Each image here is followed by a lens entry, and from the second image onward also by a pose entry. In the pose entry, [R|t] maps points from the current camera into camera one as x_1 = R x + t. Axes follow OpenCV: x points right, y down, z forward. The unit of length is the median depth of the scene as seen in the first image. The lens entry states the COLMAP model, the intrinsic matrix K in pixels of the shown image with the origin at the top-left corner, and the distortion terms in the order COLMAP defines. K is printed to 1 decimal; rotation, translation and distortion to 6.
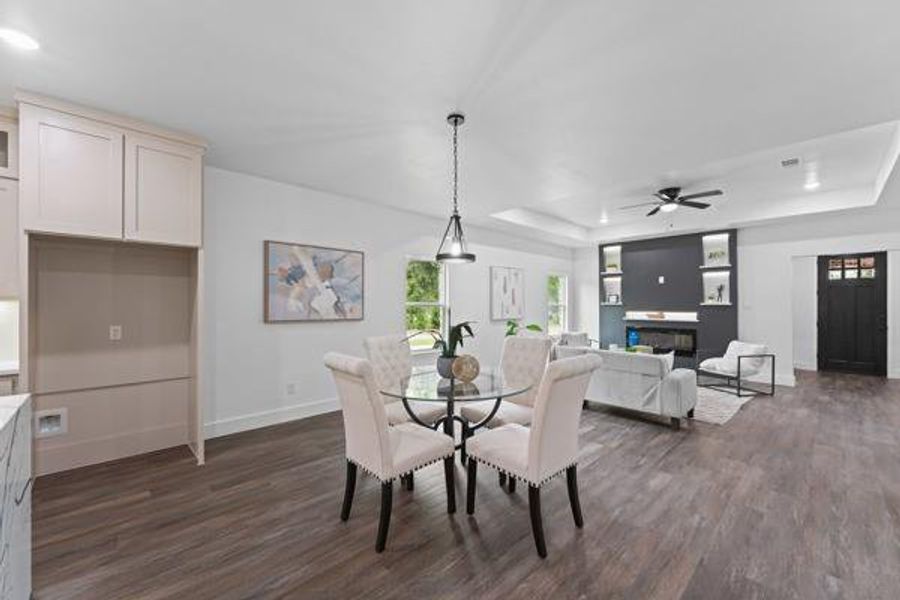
lens RADIAL K [[358.8, 0, 448.0], [0, 358.8, 298.9], [0, 0, 1]] dist [-0.000762, 0.000016]
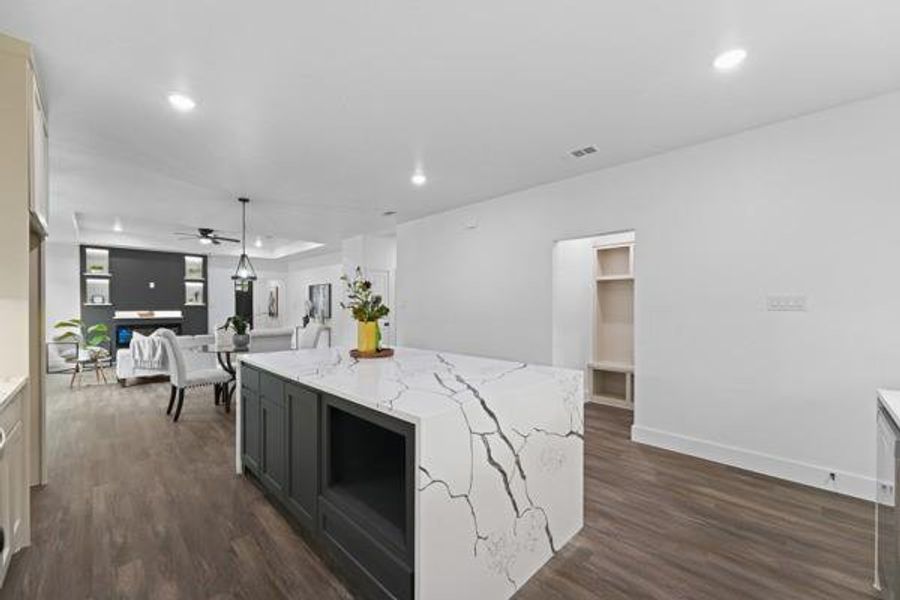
lens RADIAL K [[358.8, 0, 448.7], [0, 358.8, 304.9], [0, 0, 1]] dist [-0.000762, 0.000016]
pose [[-0.027401, -0.000395, 0.999624, -0.676575], [-0.019102, 0.999818, -0.000128, -0.004343], [-0.999442, -0.019098, -0.027403, 0.008600]]
